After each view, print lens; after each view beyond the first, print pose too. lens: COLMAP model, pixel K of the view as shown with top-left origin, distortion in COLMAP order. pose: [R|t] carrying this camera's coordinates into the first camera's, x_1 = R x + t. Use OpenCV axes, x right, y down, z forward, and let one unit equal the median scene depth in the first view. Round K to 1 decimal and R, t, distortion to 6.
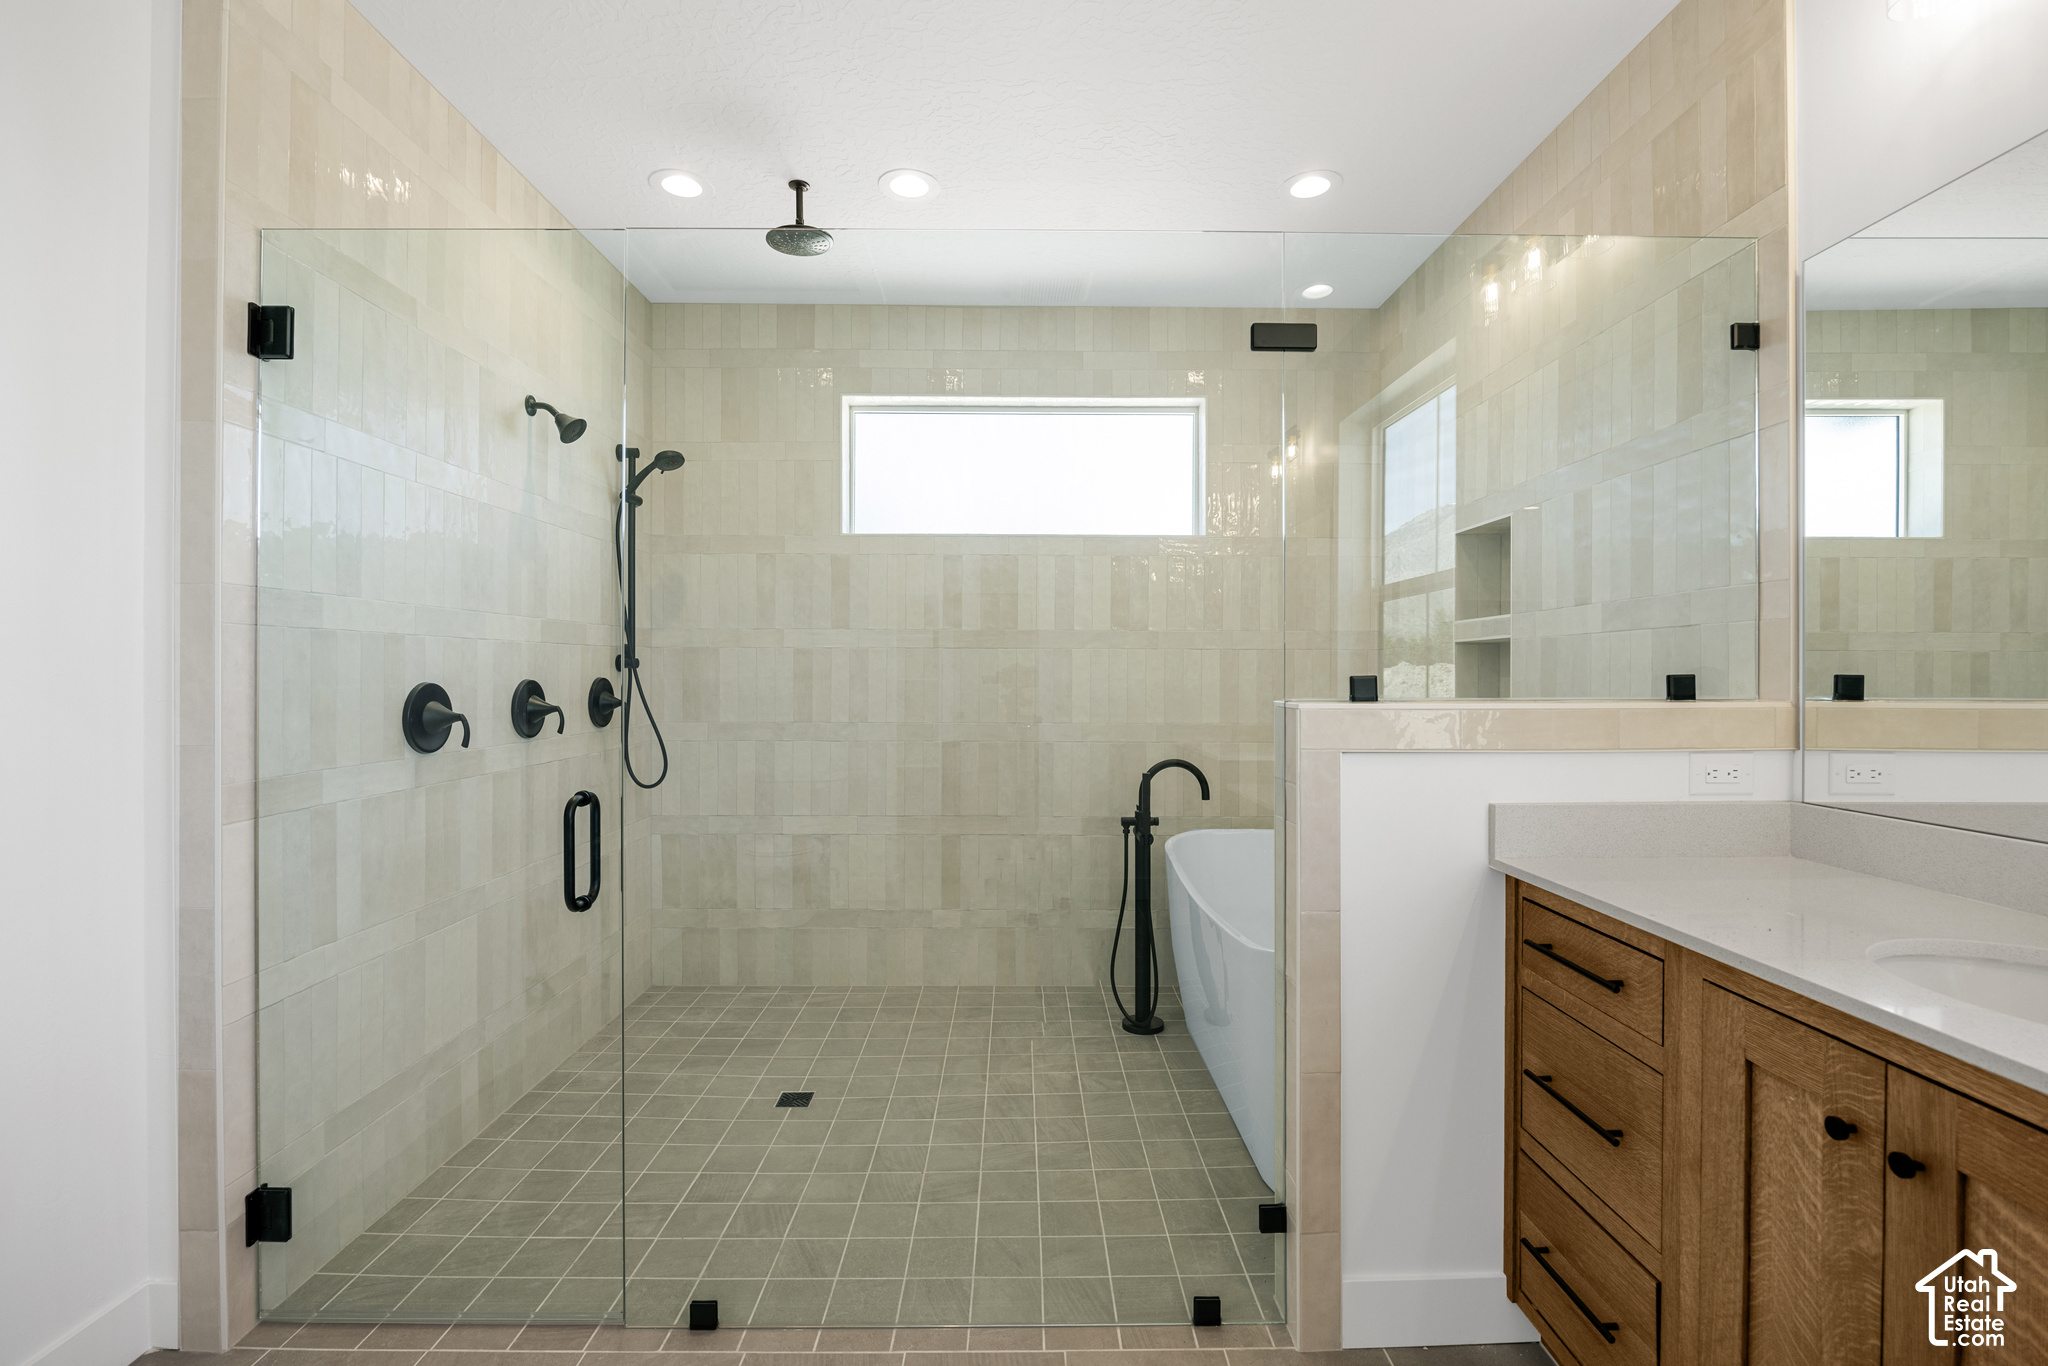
lens RADIAL K [[923.0, 0, 1024.5], [0, 923.0, 677.2], [0, 0, 1]] dist [-0.016963, 0.000440]
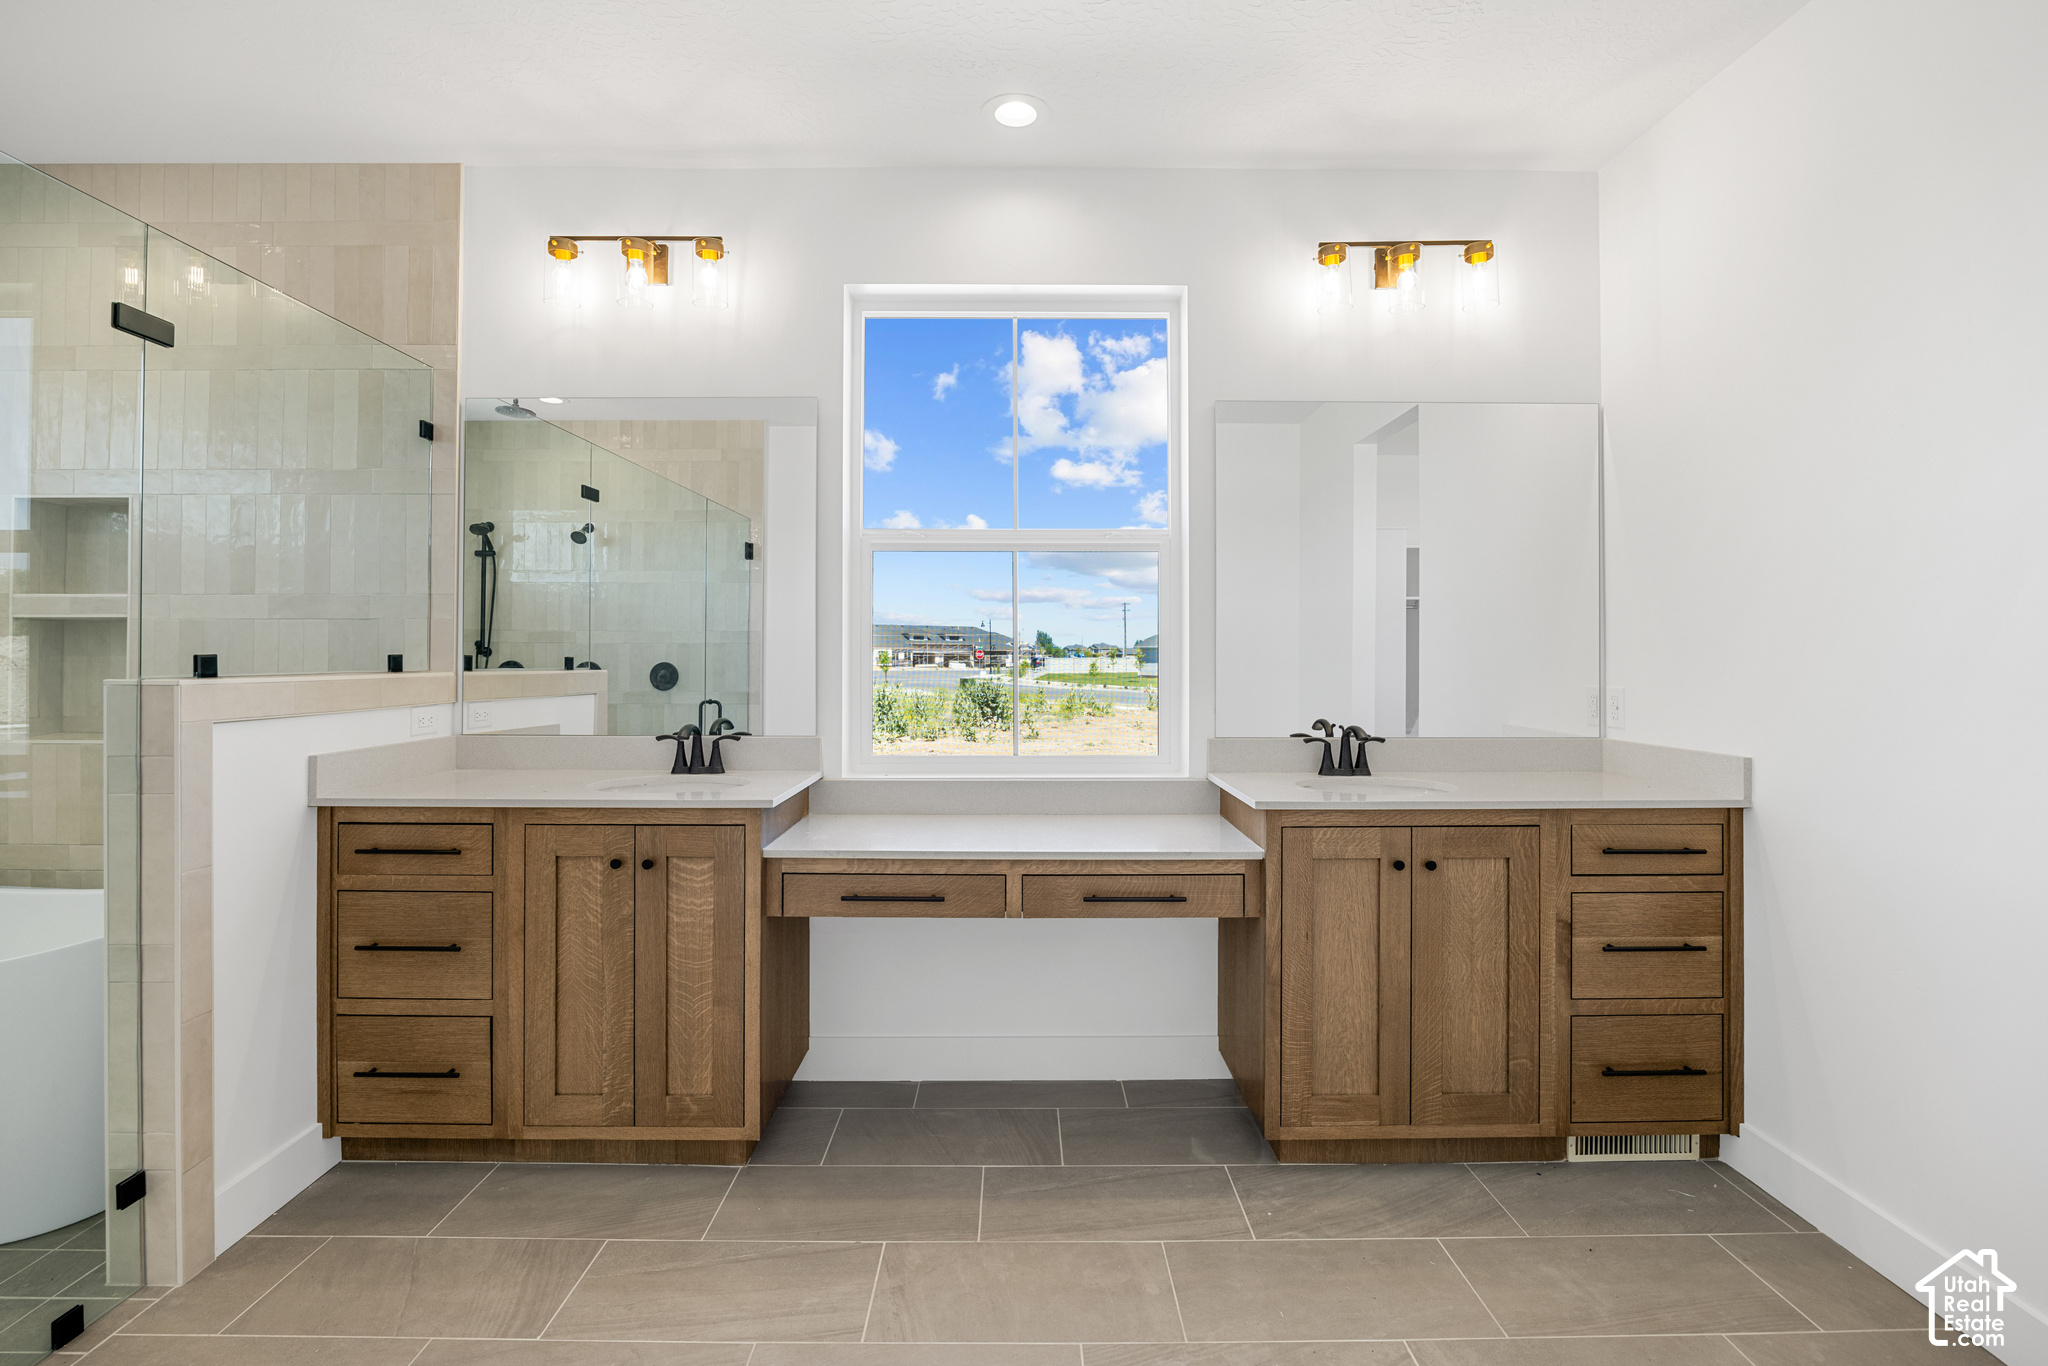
lens RADIAL K [[932.7, 0, 1014.6], [0, 932.7, 651.9], [0, 0, 1]] dist [-0.014742, 0.001032]
pose [[0.006074, 0.007026, 0.999957, -0.644876], [-0.000333, 0.999975, -0.007024, 0.002621], [-0.999981, -0.000291, 0.006076, 0.015715]]
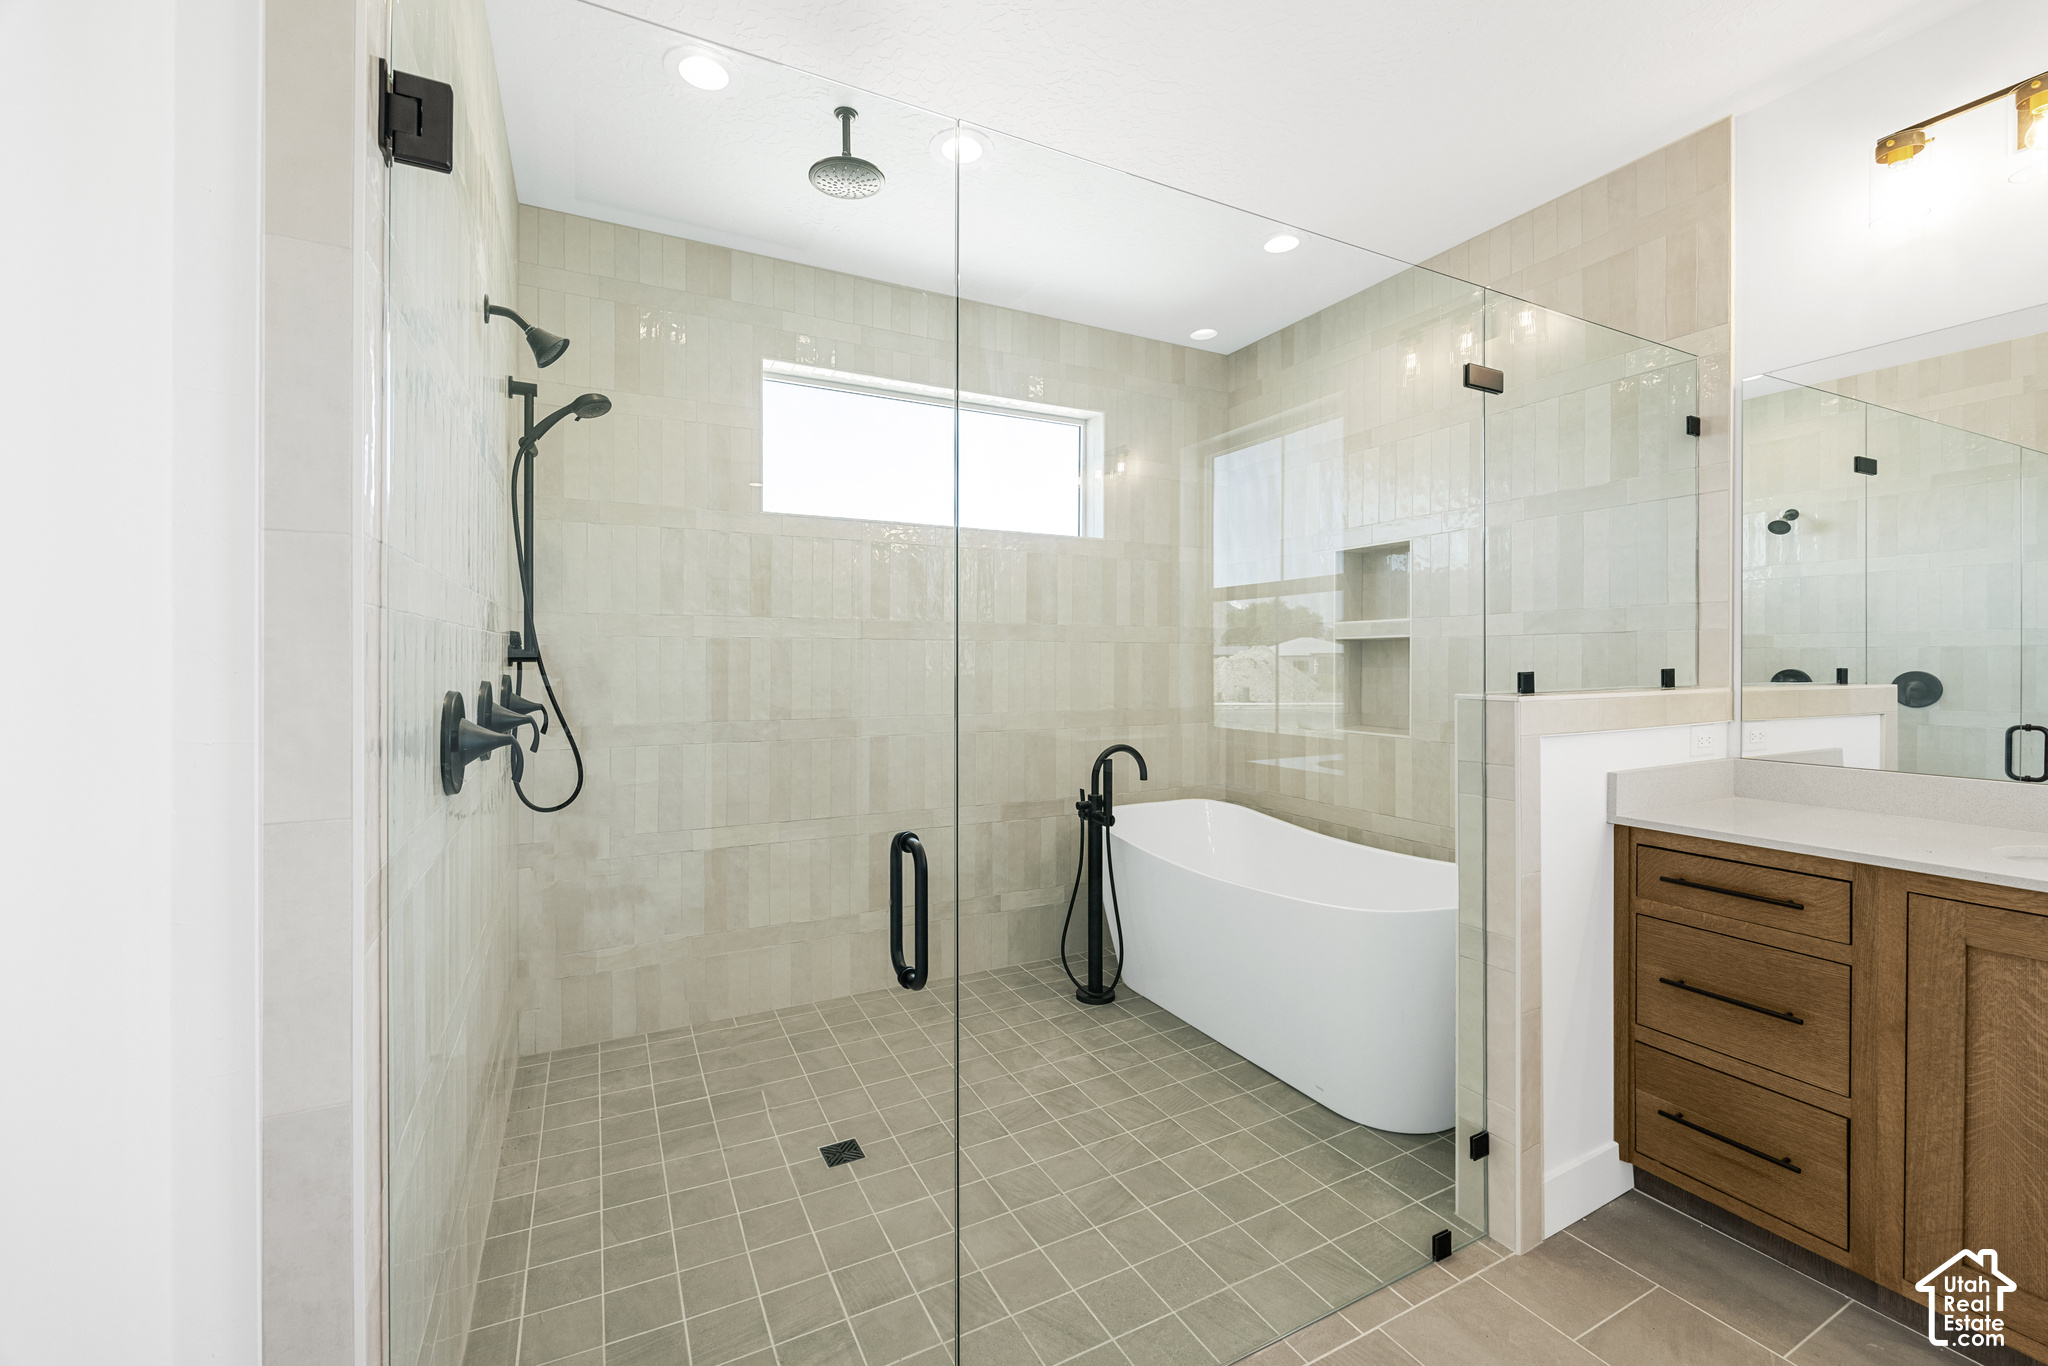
lens RADIAL K [[831.3, 0, 1022.8], [0, 831.3, 663.2], [0, 0, 1]] dist [-0.005728, -0.000463]
pose [[0.893819, -0.004136, 0.448409, -0.611886], [0.003329, 0.999991, 0.002589, -0.015500], [-0.448416, -0.000821, 0.893825, 0.288276]]
